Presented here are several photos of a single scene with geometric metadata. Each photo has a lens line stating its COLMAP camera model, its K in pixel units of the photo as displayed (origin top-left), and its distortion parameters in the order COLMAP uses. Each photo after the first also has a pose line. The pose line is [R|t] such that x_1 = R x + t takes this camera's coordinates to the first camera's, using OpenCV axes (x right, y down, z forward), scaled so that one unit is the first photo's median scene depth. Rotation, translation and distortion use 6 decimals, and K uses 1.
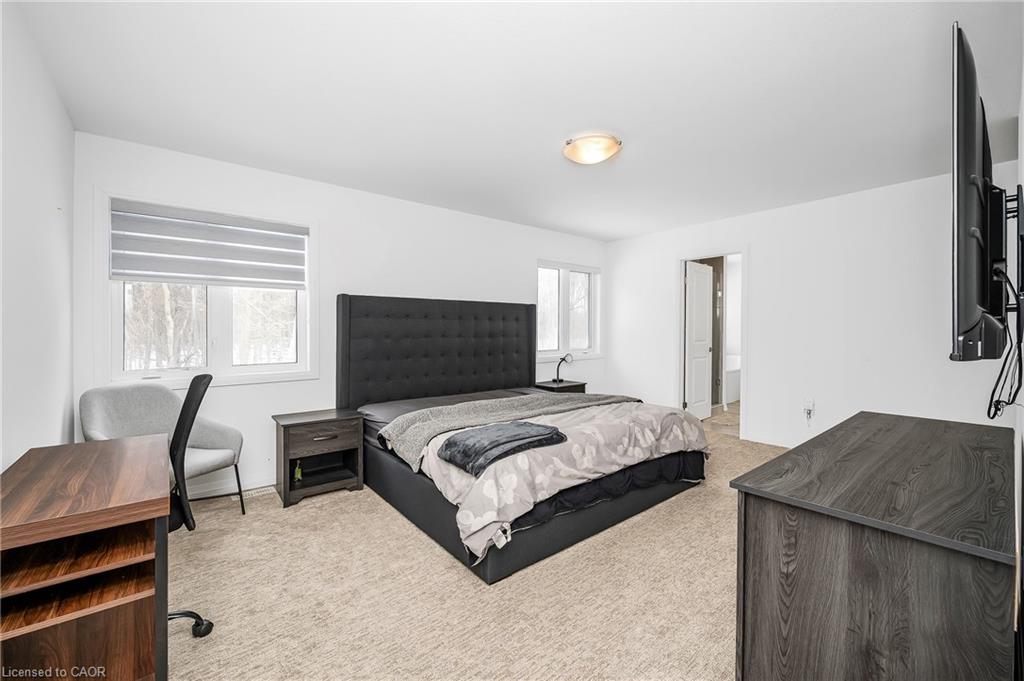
lens RADIAL K [[416.3, 0, 527.0], [0, 416.3, 329.4], [0, 0, 1]] dist [0.000455, 0.000055]
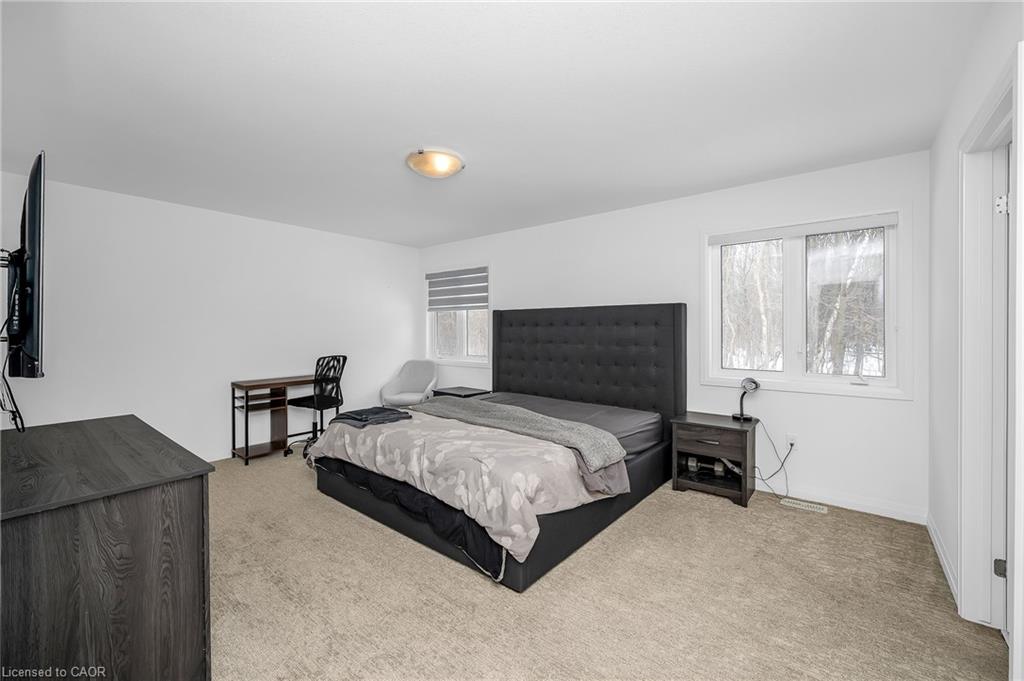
lens RADIAL K [[416.3, 0, 527.0], [0, 416.3, 329.4], [0, 0, 1]] dist [0.000455, 0.000055]
pose [[0.195283, 0.002518, -0.980744, 0.942701], [0.001595, 0.999995, 0.002885, -0.023887], [0.980746, -0.002128, 0.195278, 0.818845]]
